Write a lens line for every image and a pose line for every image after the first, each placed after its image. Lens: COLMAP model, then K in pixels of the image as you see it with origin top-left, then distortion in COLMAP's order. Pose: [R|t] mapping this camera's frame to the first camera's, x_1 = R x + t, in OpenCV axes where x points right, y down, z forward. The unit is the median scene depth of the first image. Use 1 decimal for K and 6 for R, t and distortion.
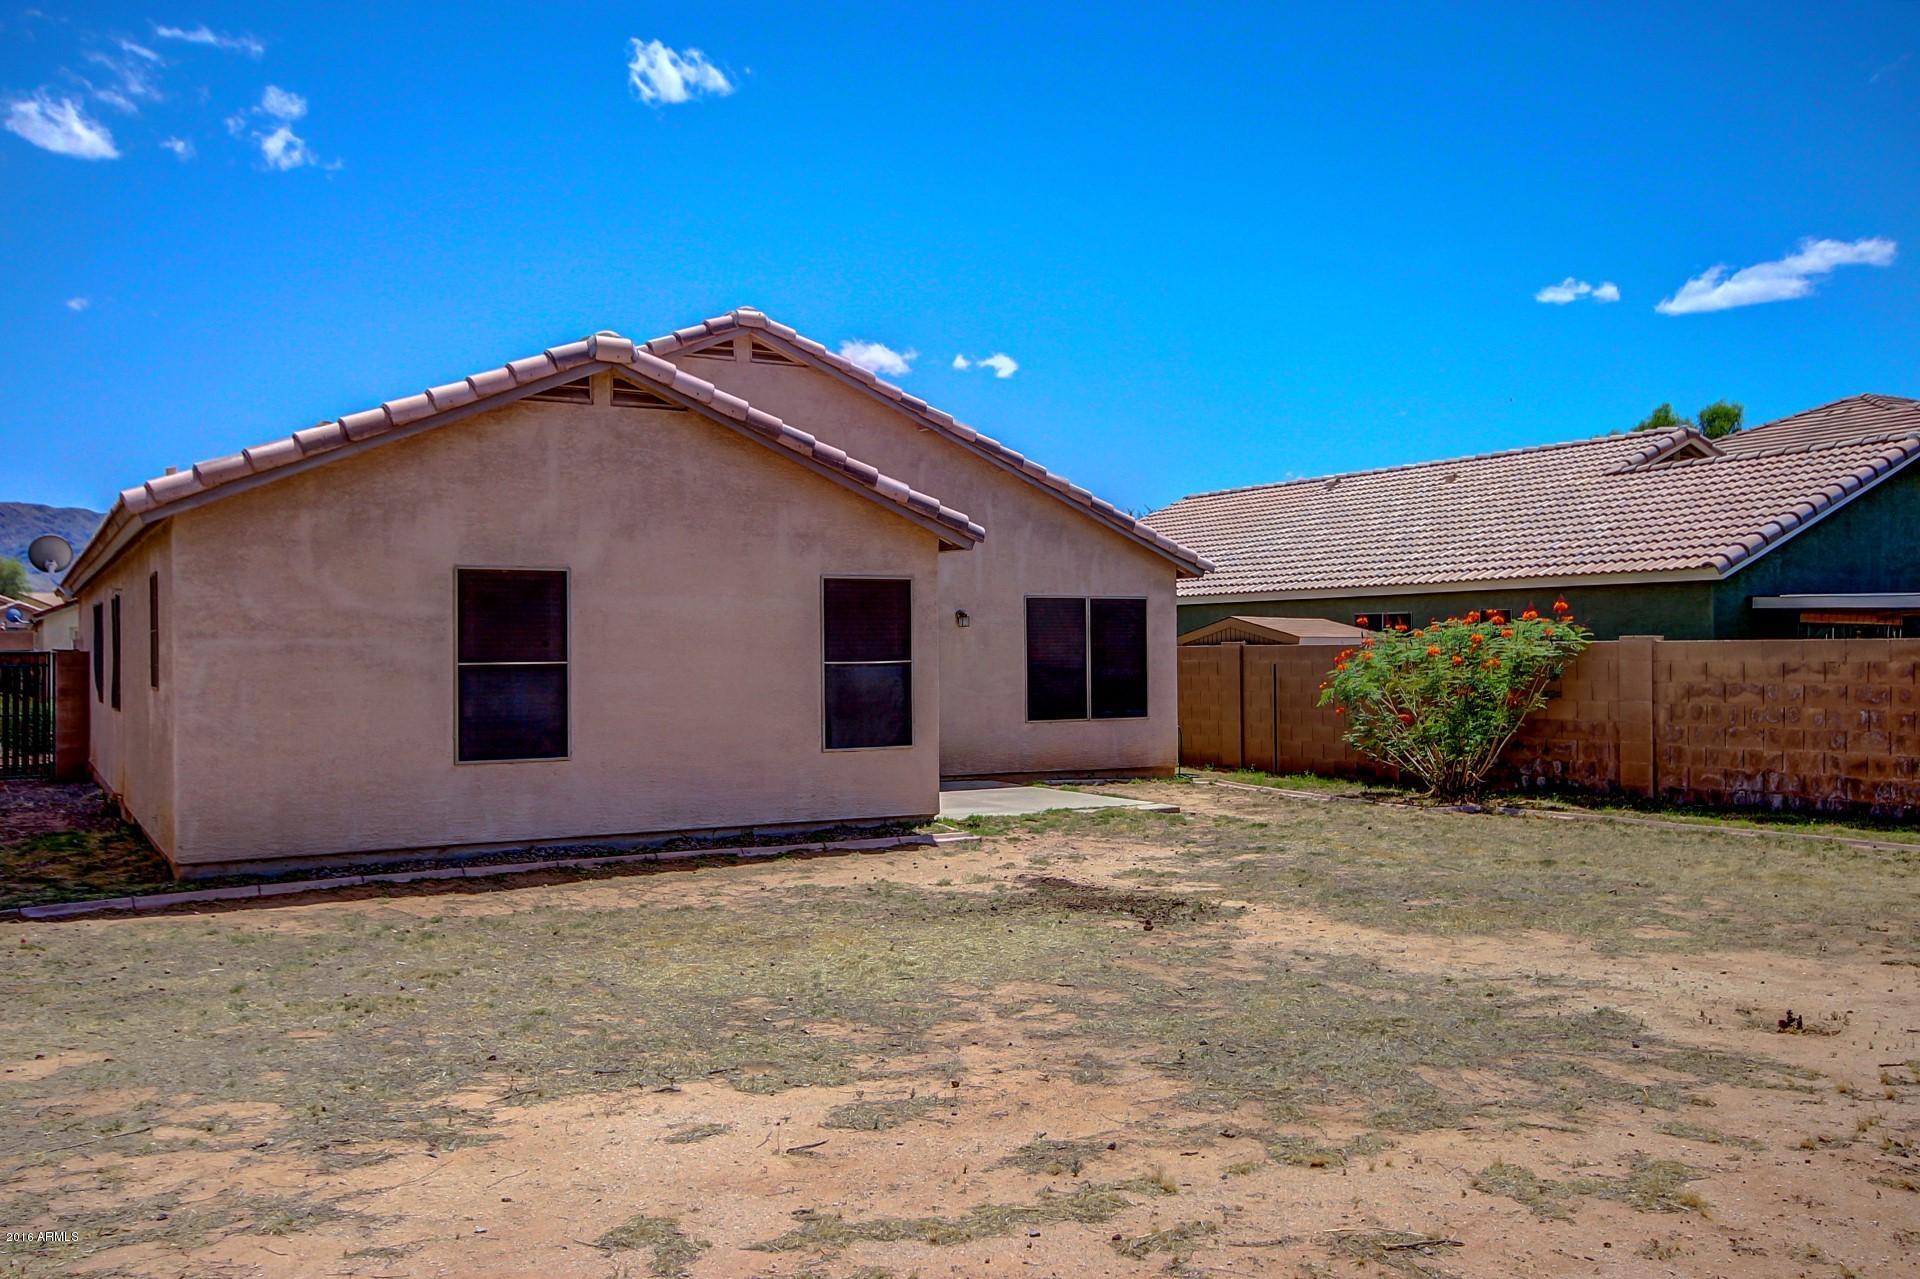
lens RADIAL K [[1710.6, 0, 1001.1], [0, 1710.6, 636.1], [0, 0, 1]] dist [0.050195, 0.003659]
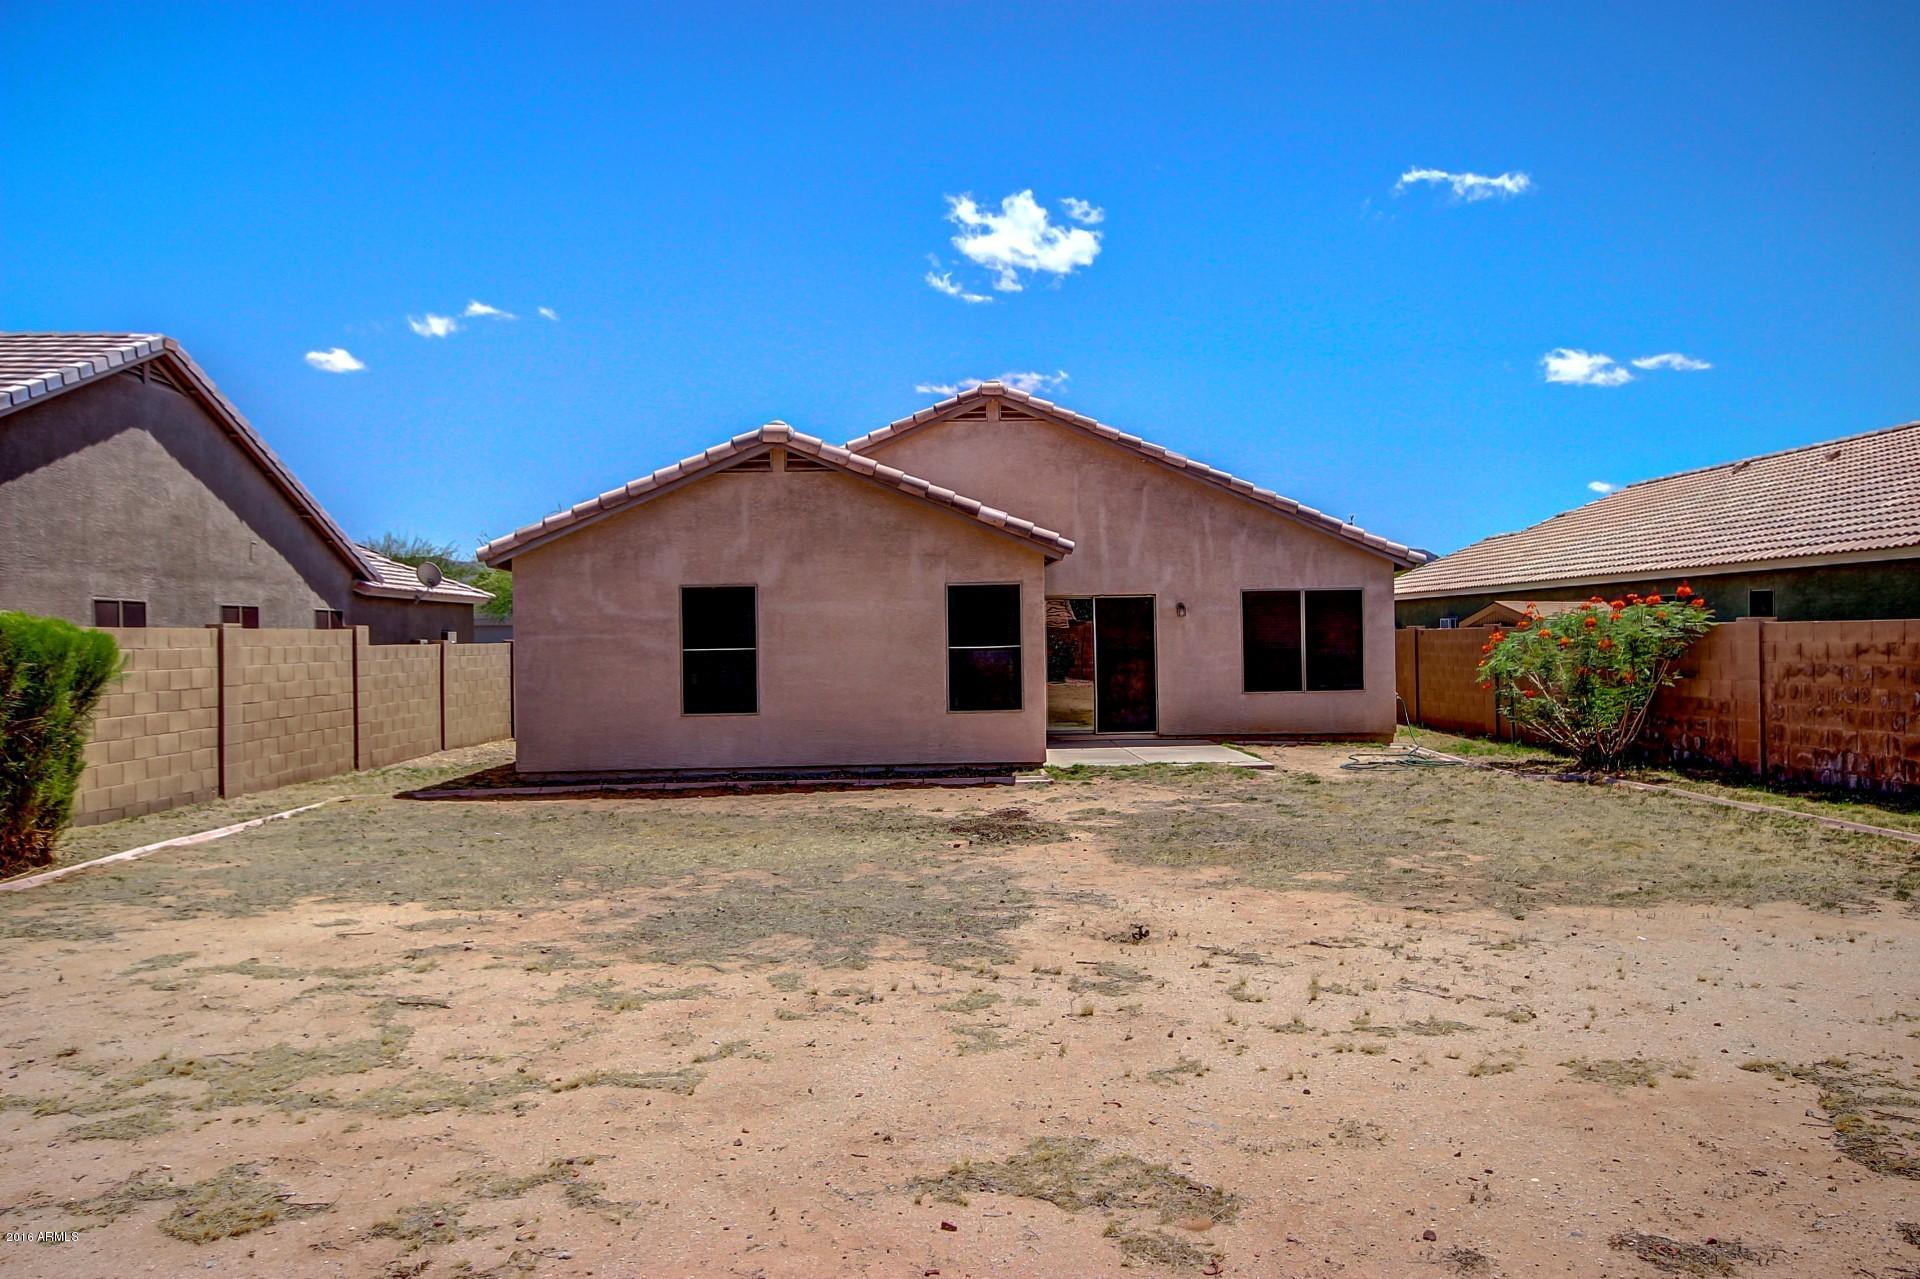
lens RADIAL K [[1436.2, 0, 960.0], [0, 1436.2, 639.5], [0, 0, 1]] dist [0.039668, 0.006056]
pose [[0.872041, -0.005641, -0.489401, 0.463432], [0.013506, 0.999830, 0.012543, -0.005064], [0.489247, -0.017548, 0.871969, 0.009075]]
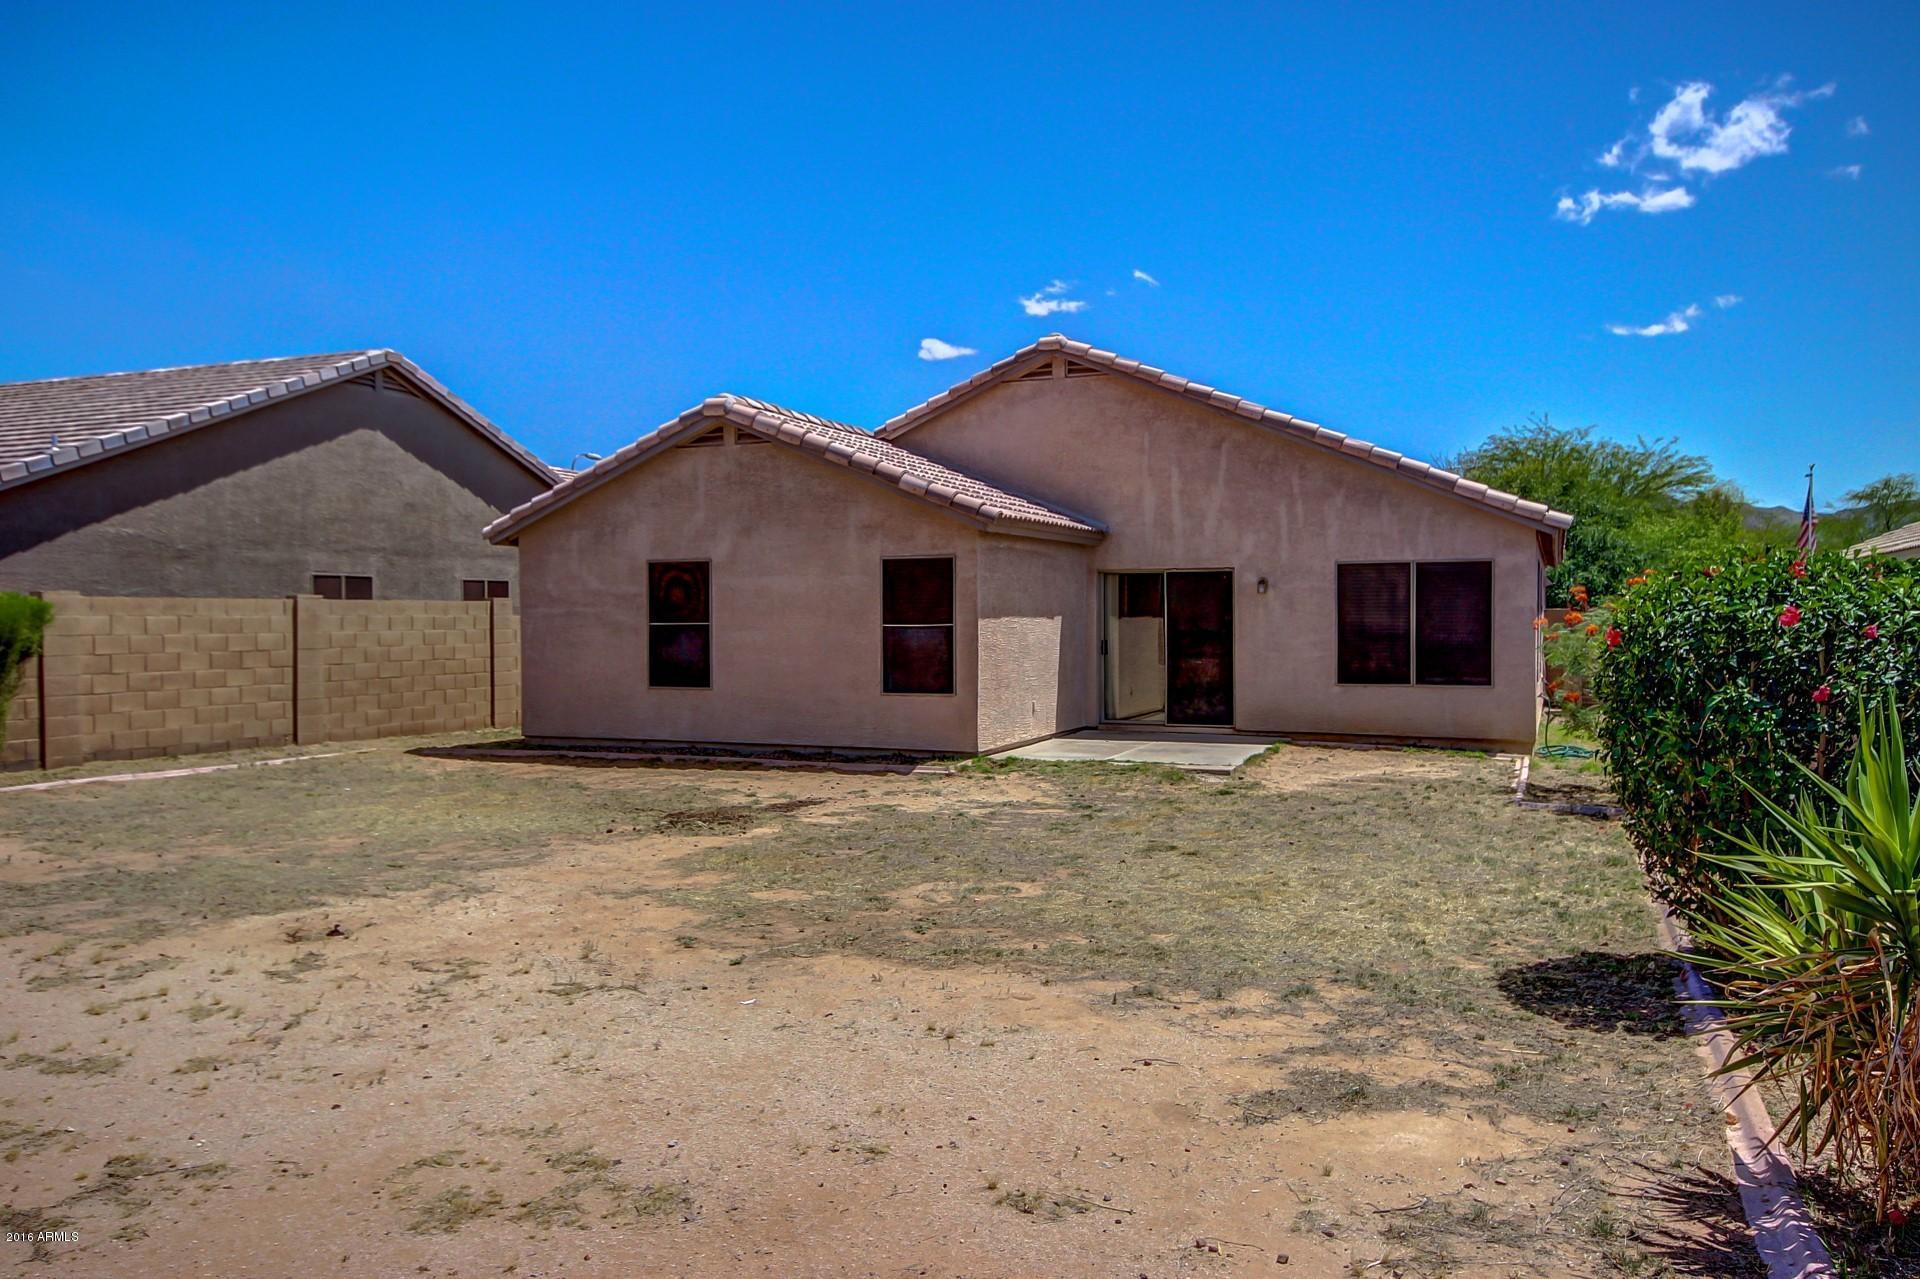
lens RADIAL K [[1436.2, 0, 960.0], [0, 1436.2, 639.5], [0, 0, 1]] dist [0.039668, 0.006056]
pose [[0.565096, 0.017721, -0.824835, 0.815071], [0.006644, 0.999639, 0.026029, -0.001348], [0.824998, -0.020189, 0.564775, 0.441627]]
